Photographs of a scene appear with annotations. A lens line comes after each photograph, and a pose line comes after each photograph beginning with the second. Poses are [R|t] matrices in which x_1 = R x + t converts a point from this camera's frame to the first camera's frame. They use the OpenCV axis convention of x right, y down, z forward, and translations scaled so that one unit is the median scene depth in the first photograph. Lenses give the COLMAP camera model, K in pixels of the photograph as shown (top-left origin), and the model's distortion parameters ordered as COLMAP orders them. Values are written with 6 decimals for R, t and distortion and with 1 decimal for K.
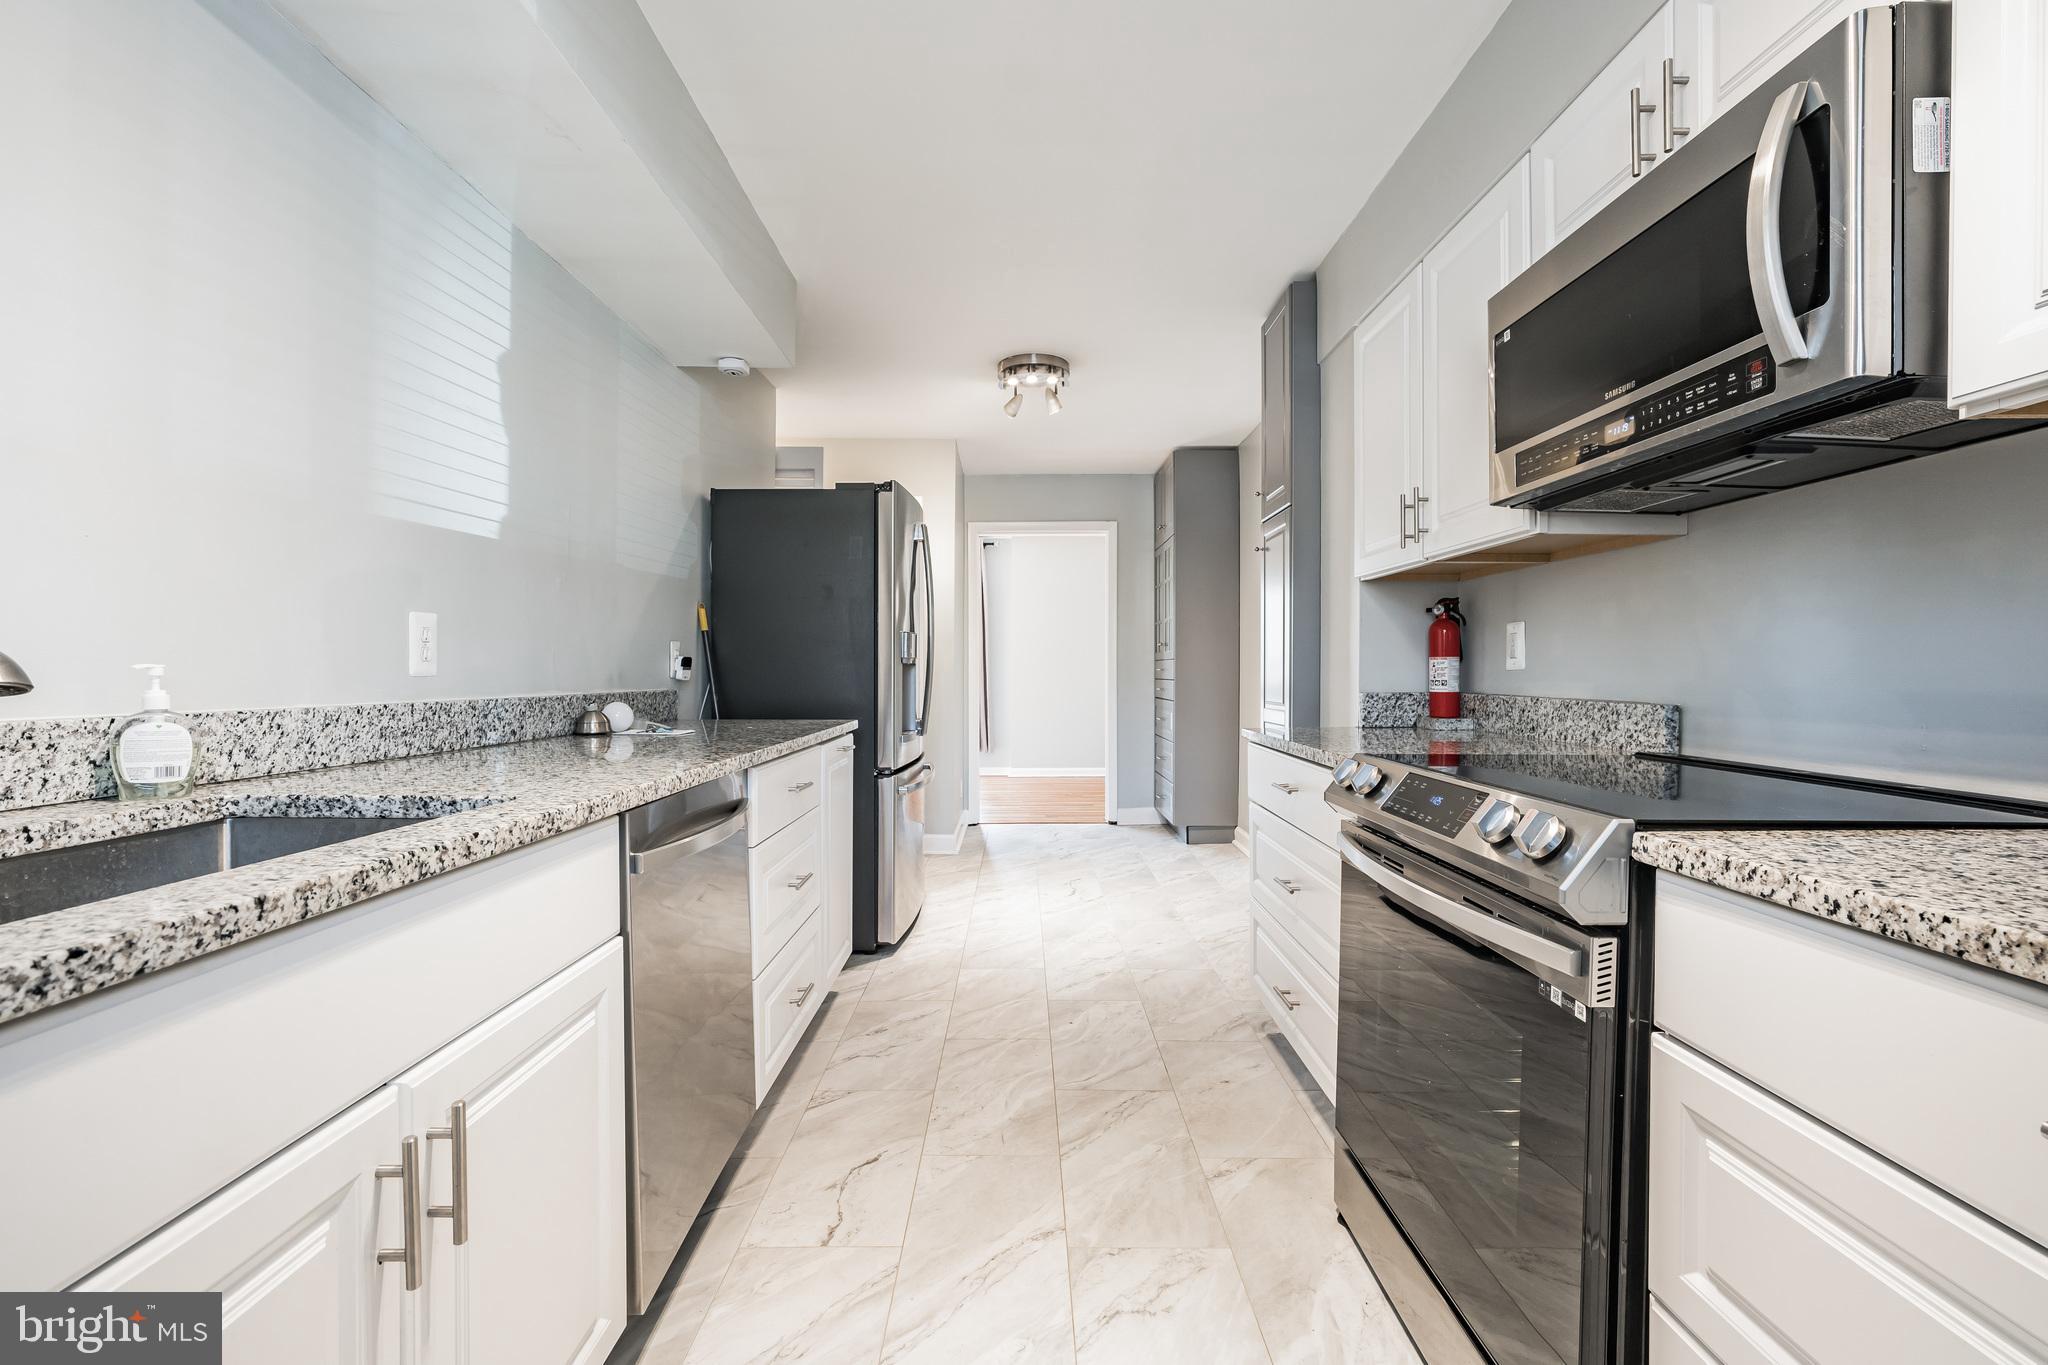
lens RADIAL K [[865.4, 0, 1024.2], [0, 865.4, 677.2], [0, 0, 1]] dist [-0.029358, 0.008387]
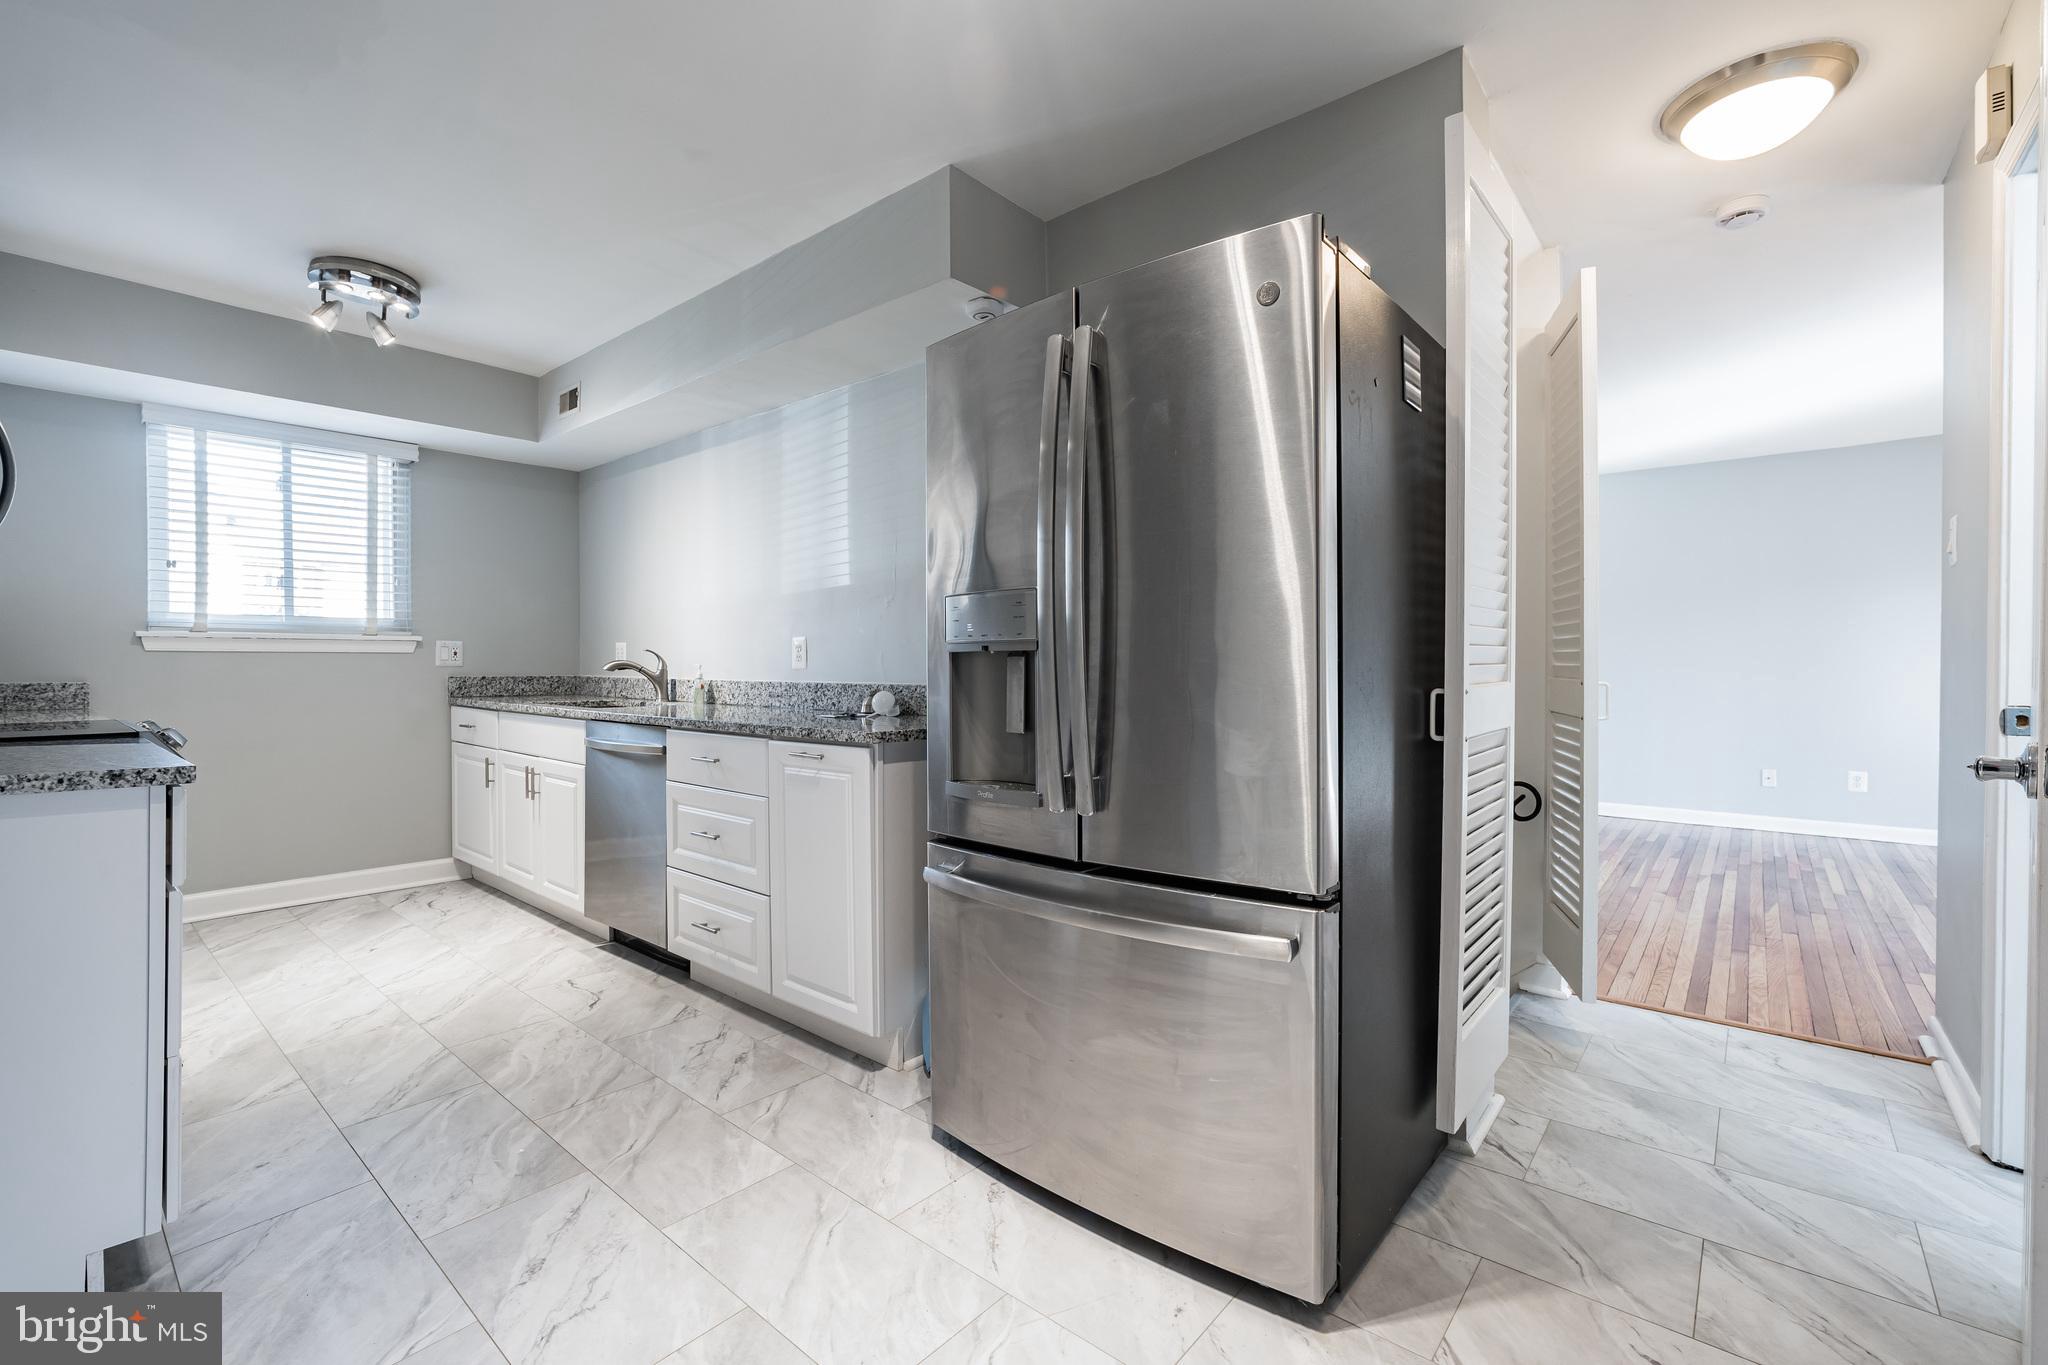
lens RADIAL K [[875.6, 0, 1018.9], [0, 875.6, 676.9], [0, 0, 1]] dist [-0.030476, 0.009975]
pose [[-0.650517, -0.000657, -0.759491, 0.404859], [-0.010533, 0.999911, 0.008157, -0.004310], [0.759418, 0.013306, -0.650466, 2.177893]]
